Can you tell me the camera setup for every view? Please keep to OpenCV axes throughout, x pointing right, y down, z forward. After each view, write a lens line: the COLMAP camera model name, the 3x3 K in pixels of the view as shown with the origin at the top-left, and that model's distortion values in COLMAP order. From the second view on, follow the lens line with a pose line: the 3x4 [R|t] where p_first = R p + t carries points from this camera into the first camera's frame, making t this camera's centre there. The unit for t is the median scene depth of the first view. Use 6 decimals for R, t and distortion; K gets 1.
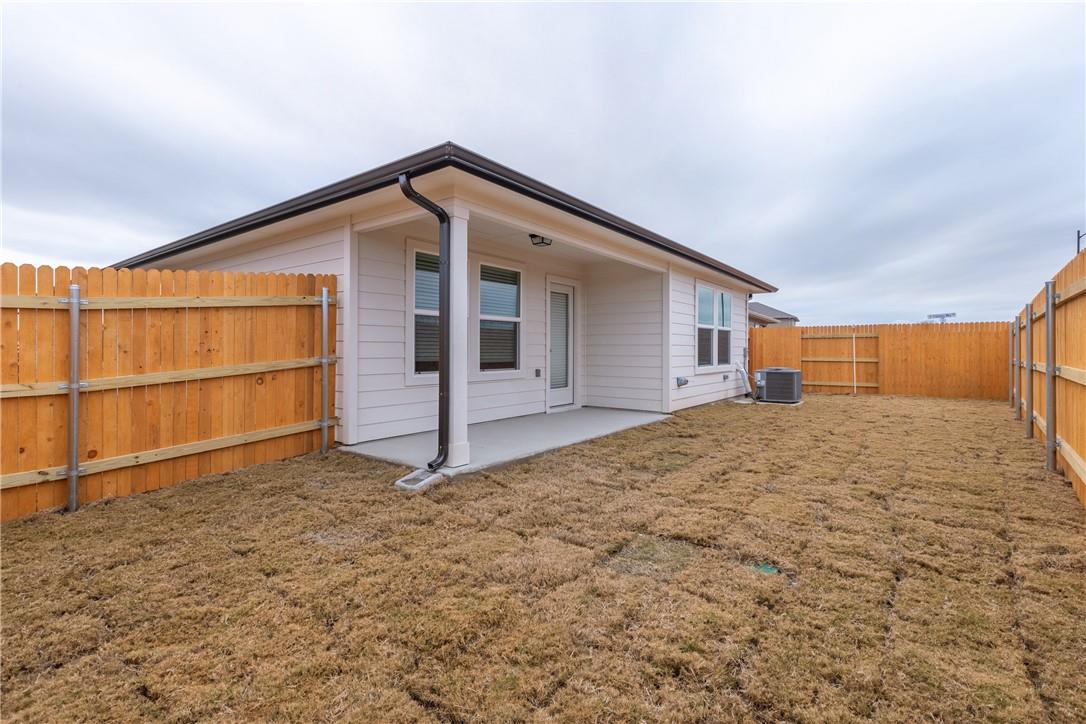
lens RADIAL K [[494.0, 0, 543.0], [0, 494.0, 356.6], [0, 0, 1]] dist [0.003603, -0.000597]
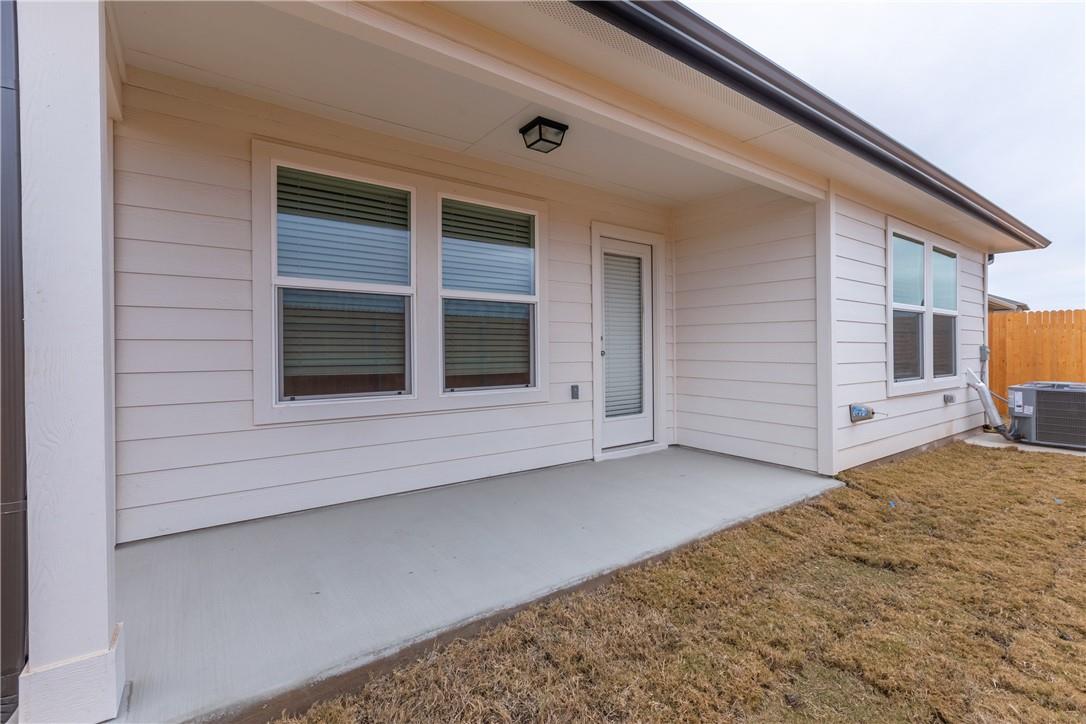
lens RADIAL K [[494.0, 0, 545.9], [0, 494.0, 341.0], [0, 0, 1]] dist [0.003603, -0.000597]
pose [[0.958931, -0.004355, -0.283606, 0.110158], [-0.002379, 0.999723, -0.023397, -0.011541], [0.283630, 0.023111, 0.958655, 0.399749]]
